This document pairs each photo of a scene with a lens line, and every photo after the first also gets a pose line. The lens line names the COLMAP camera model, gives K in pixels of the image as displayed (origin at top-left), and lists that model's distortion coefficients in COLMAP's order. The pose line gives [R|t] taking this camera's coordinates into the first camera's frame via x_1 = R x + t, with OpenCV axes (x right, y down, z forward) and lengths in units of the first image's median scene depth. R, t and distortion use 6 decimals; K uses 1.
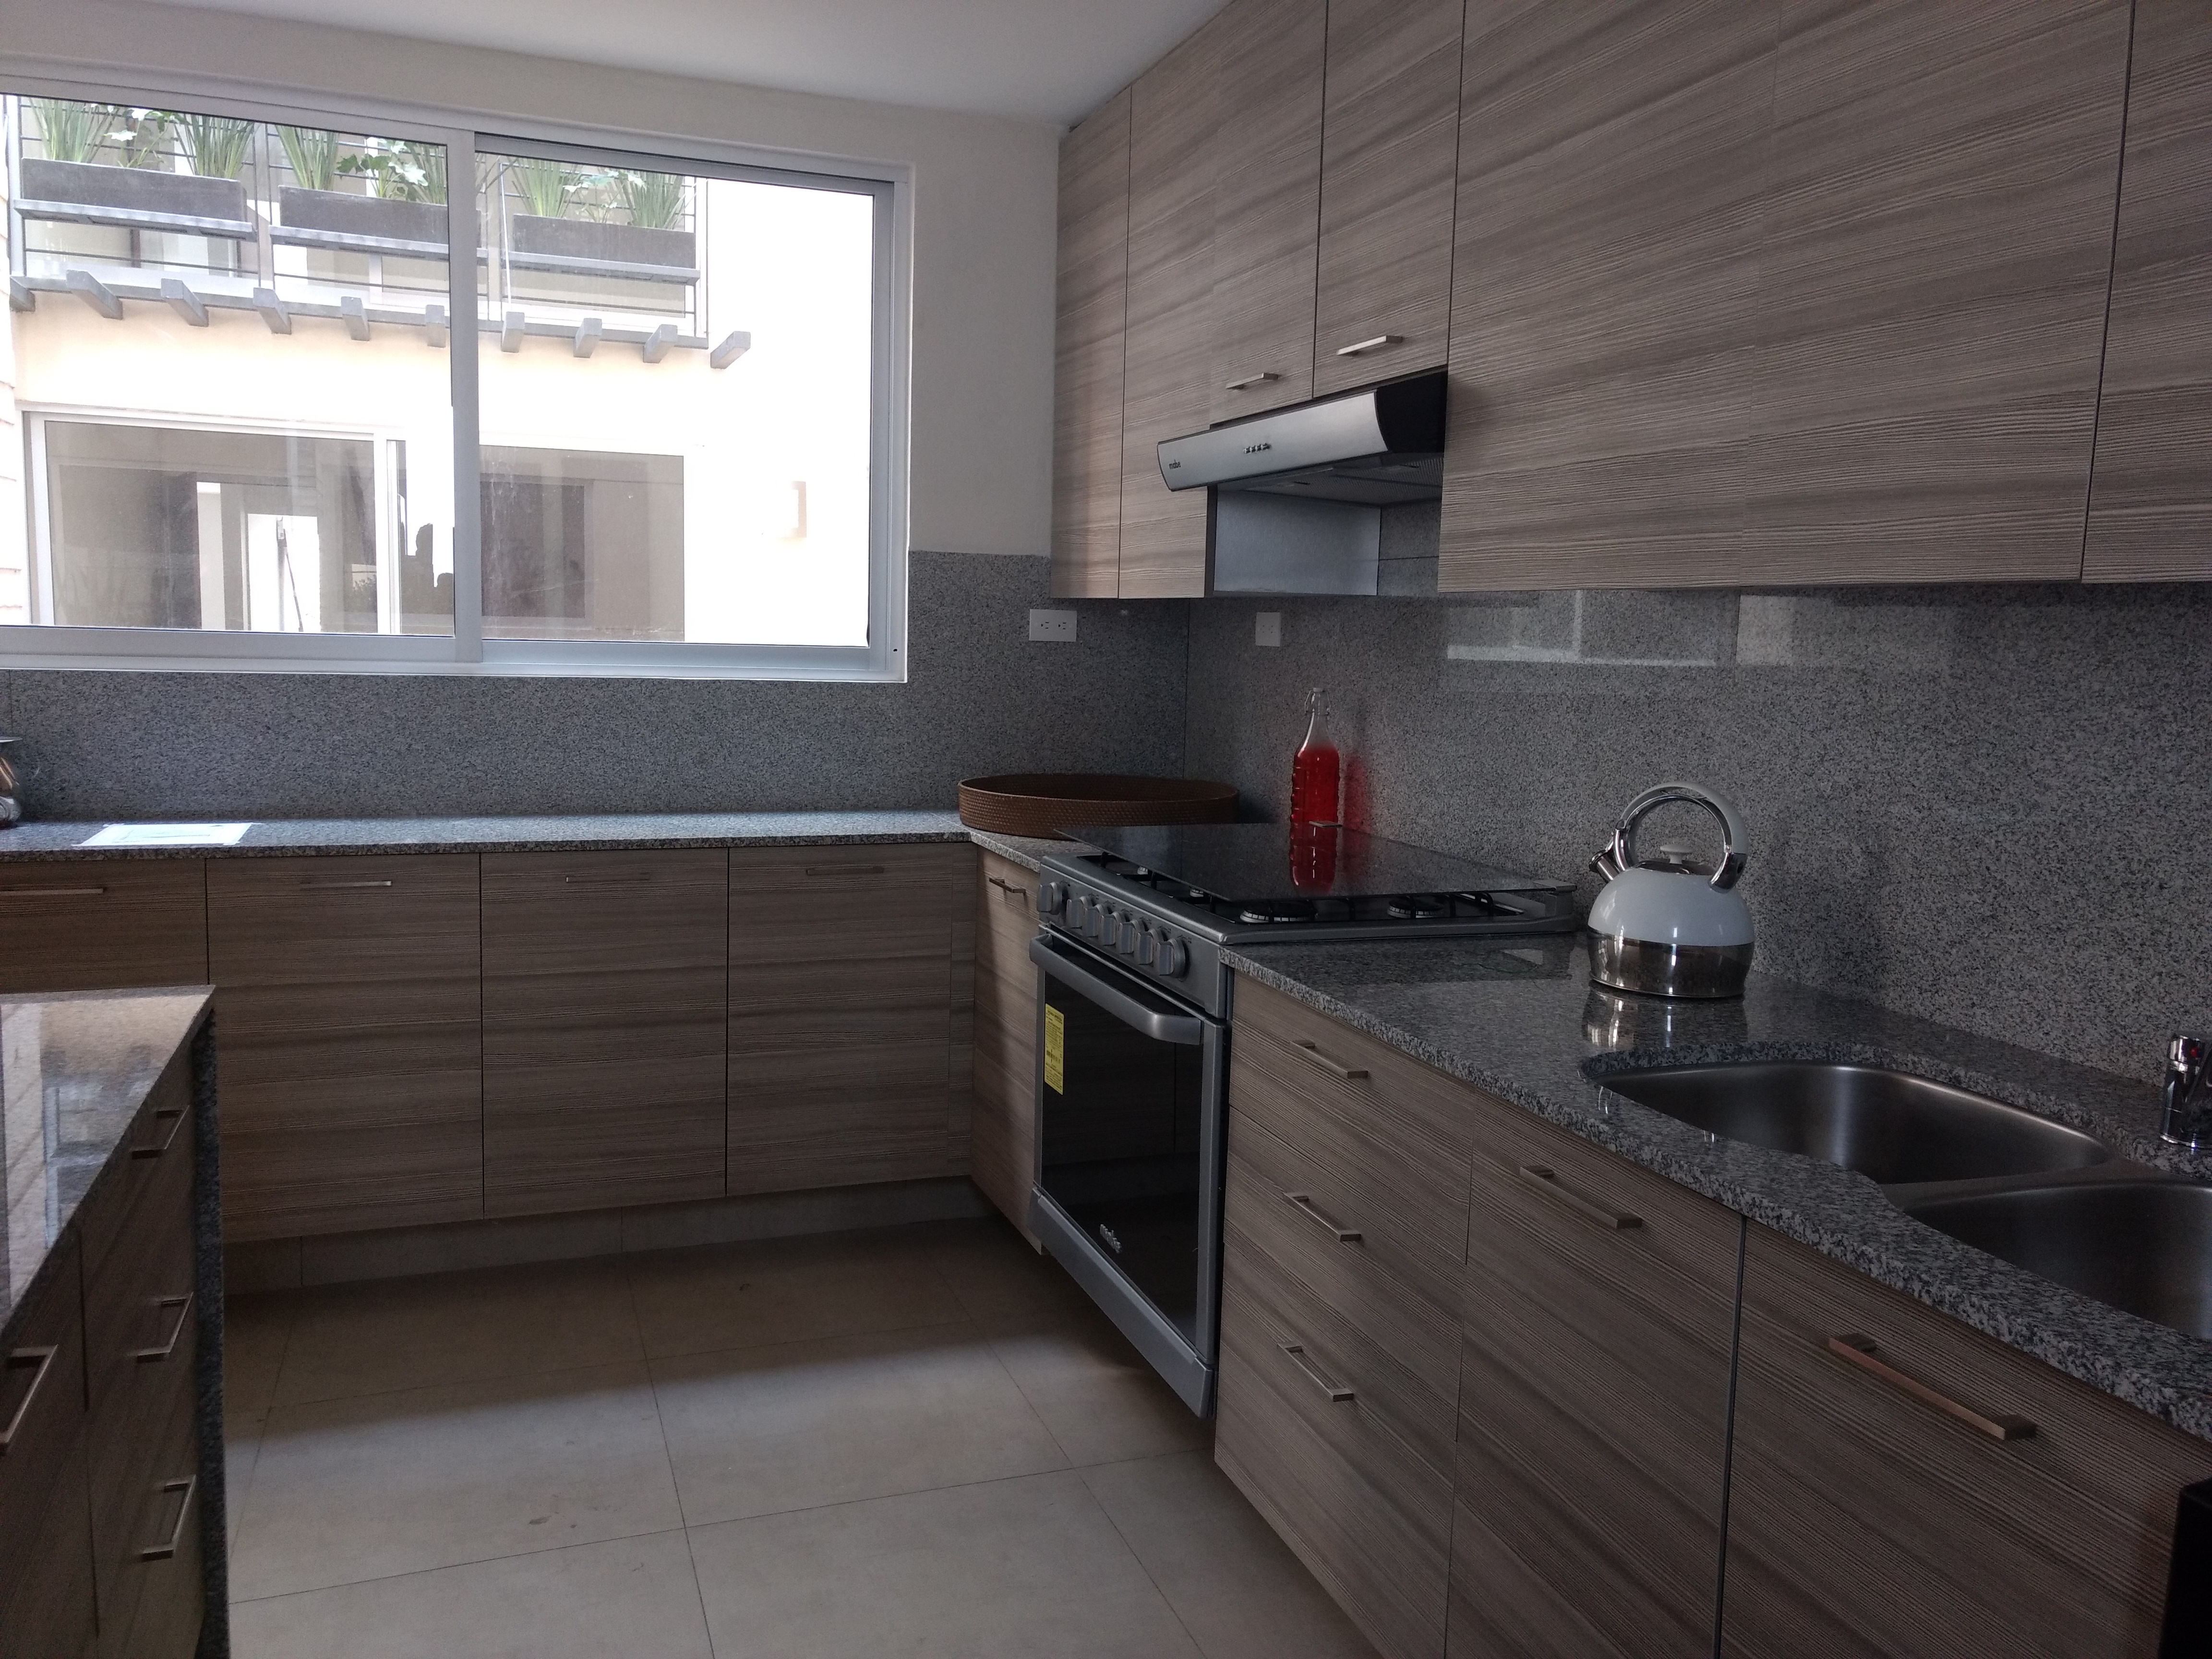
lens RADIAL K [[1749.2, 0, 1073.2], [0, 1749.2, 781.9], [0, 0, 1]] dist [0.038756, -0.005955]
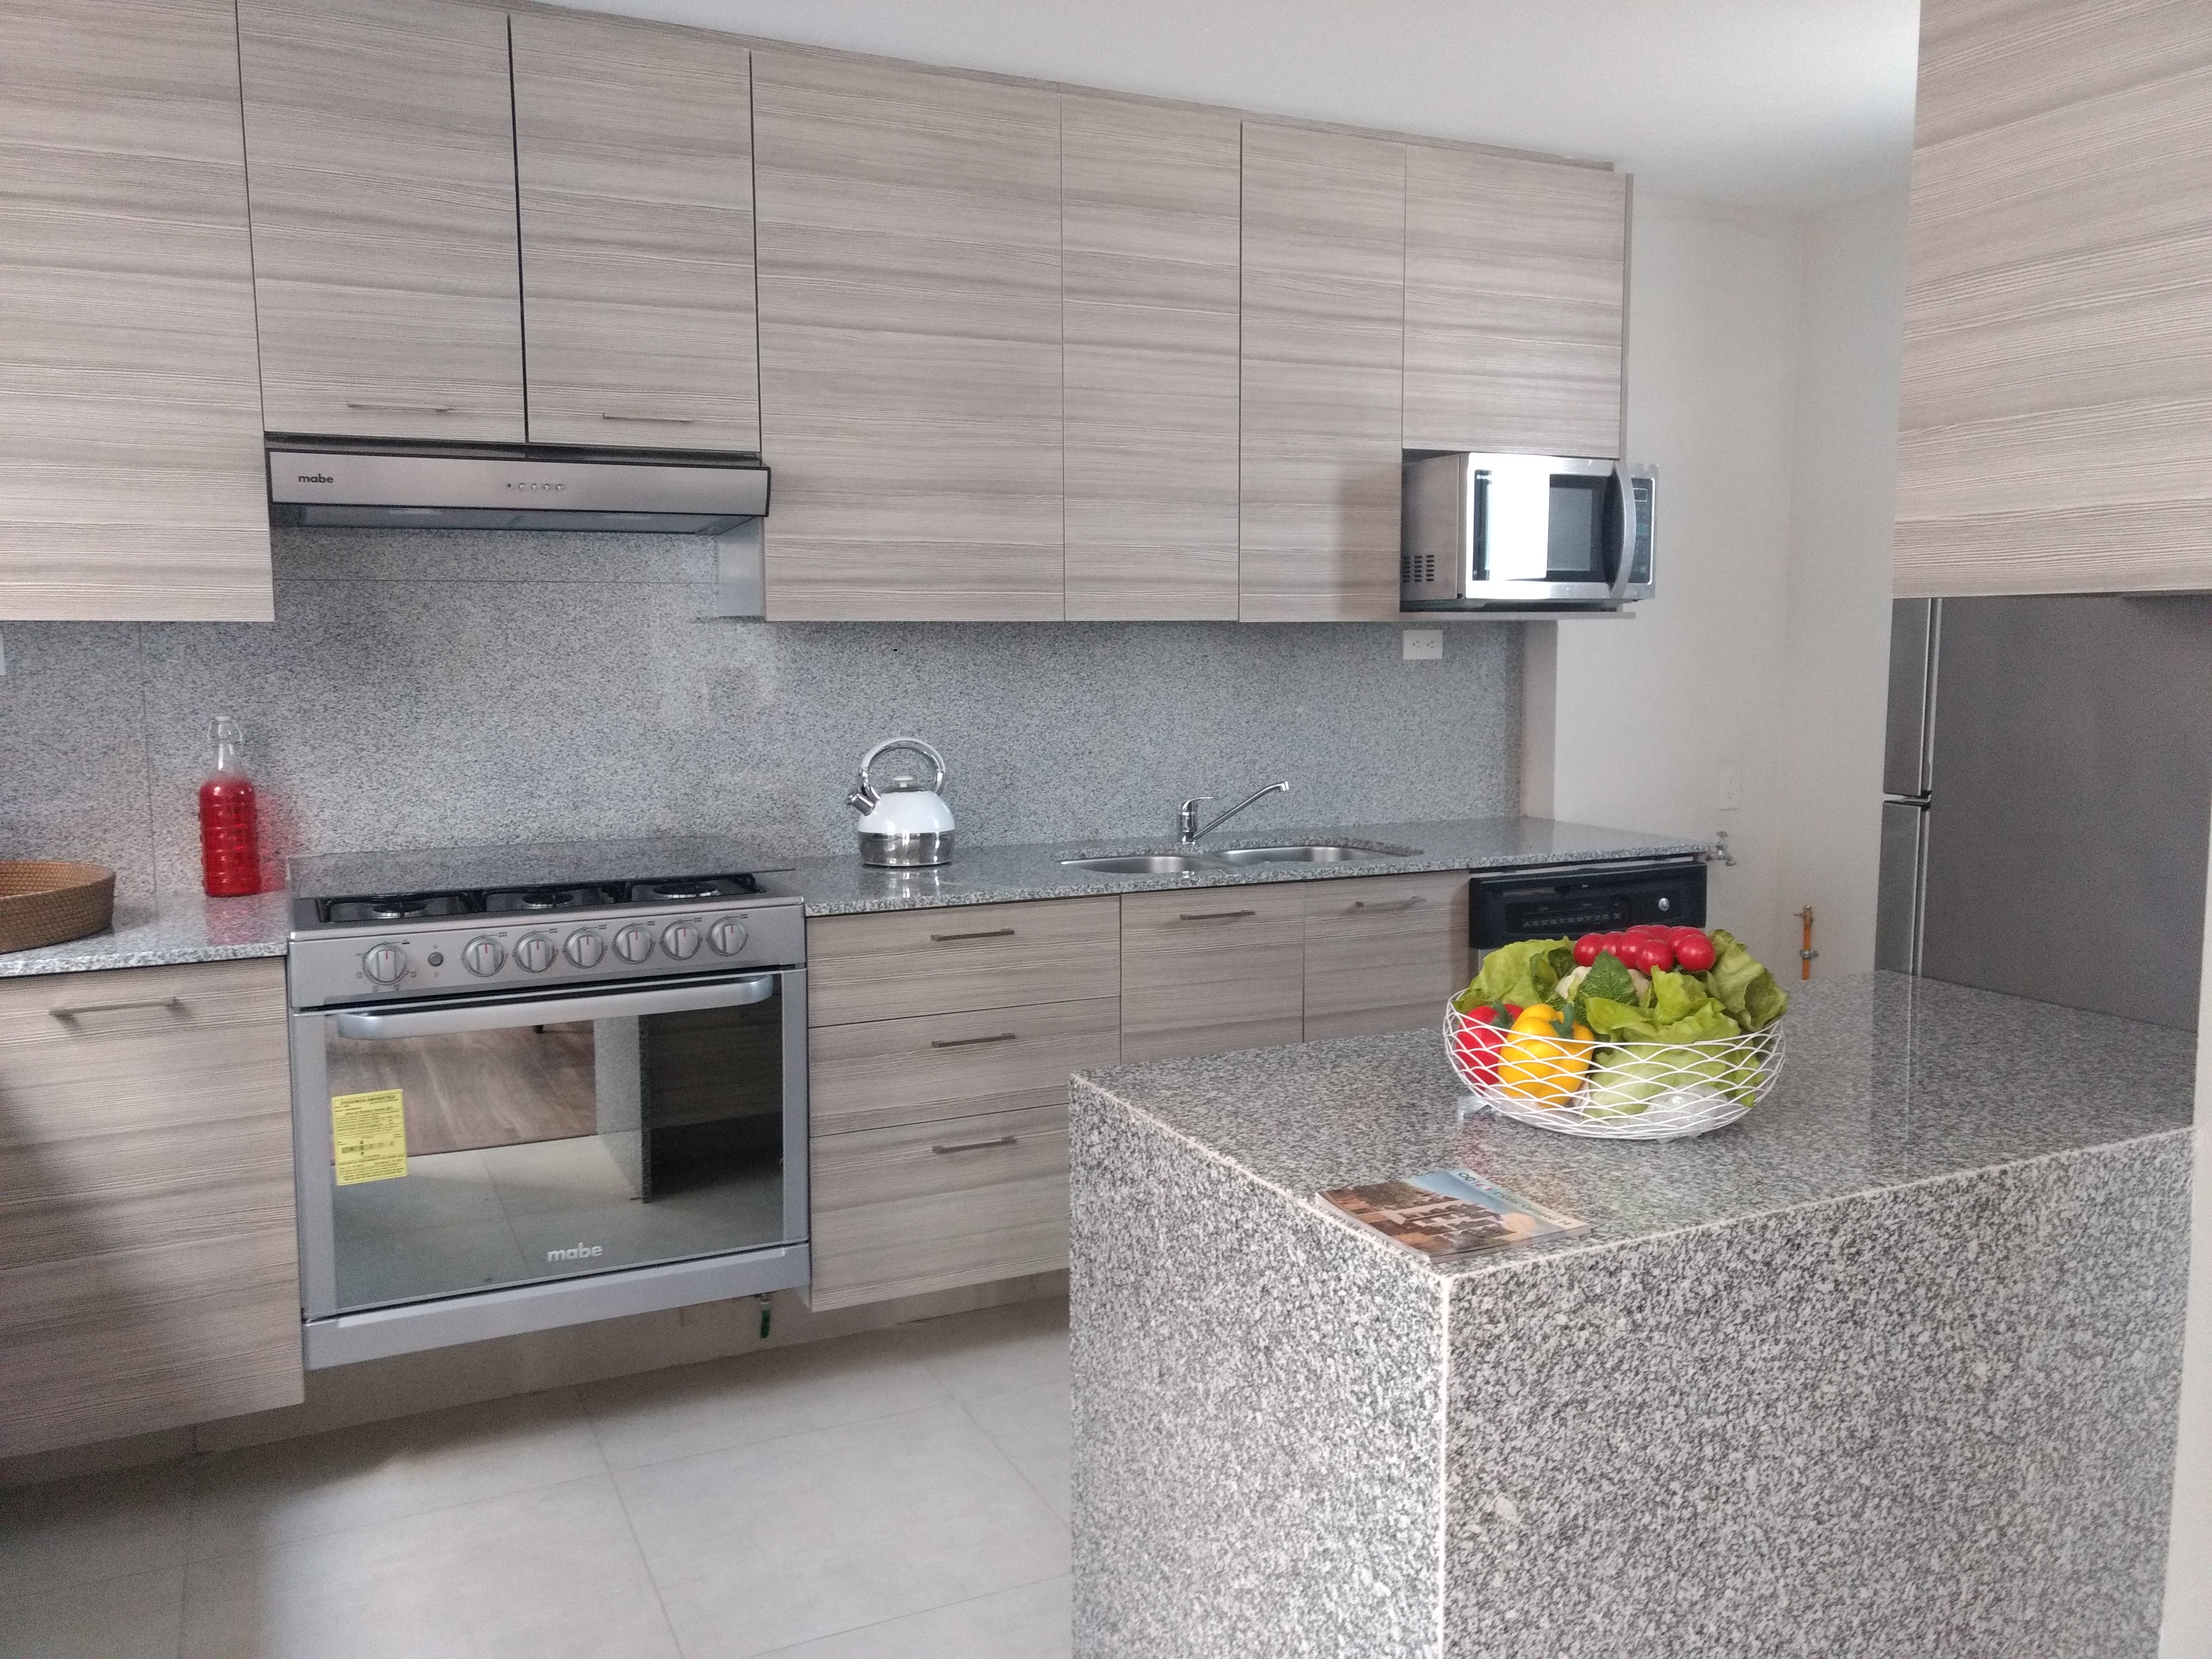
lens RADIAL K [[1749.2, 0, 1110.5], [0, 1749.2, 787.5], [0, 0, 1]] dist [0.038756, -0.005955]
pose [[-0.119263, -0.110665, 0.986676, -1.405973], [0.091968, 0.988265, 0.121960, -0.146642], [-0.988594, 0.105288, -0.107685, 1.080362]]
